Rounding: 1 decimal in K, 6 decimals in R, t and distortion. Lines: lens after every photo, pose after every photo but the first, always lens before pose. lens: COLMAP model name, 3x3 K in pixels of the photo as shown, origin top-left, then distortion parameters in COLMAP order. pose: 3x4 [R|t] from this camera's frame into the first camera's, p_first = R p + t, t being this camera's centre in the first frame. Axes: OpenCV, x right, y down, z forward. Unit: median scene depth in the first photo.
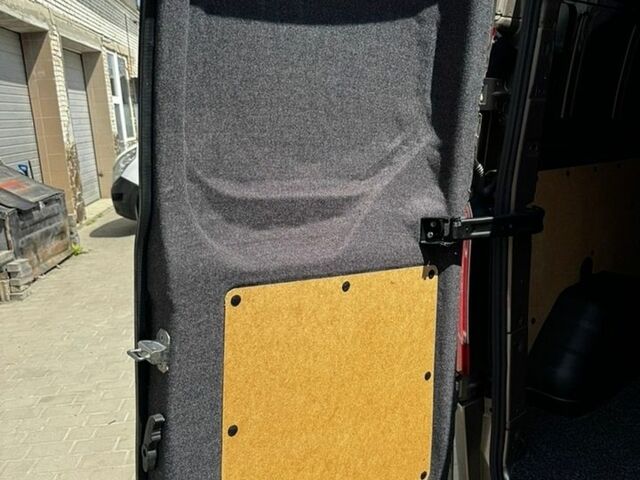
lens RADIAL K [[526.3, 0, 320.0], [0, 526.3, 240.0], [0, 0, 1]] dist [0.039542, -0.005509]
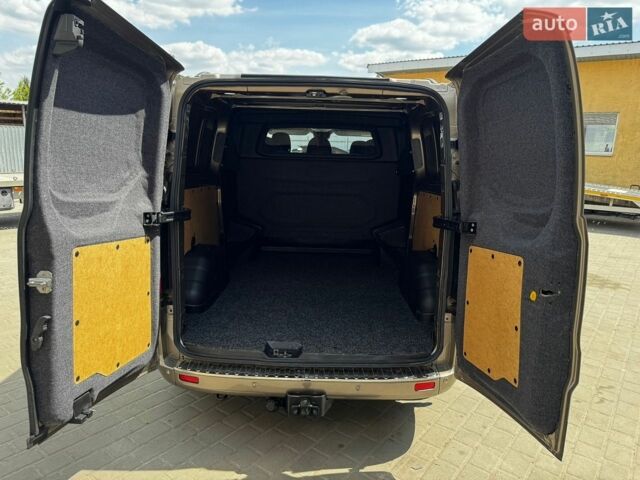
lens RADIAL K [[526.3, 0, 320.0], [0, 526.3, 240.0], [0, 0, 1]] dist [0.039542, -0.005509]
pose [[0.647037, -0.053356, 0.760590, -0.918031], [0.082994, 0.996550, -0.000695, 0.120464], [-0.757928, 0.063574, 0.649232, -0.815914]]
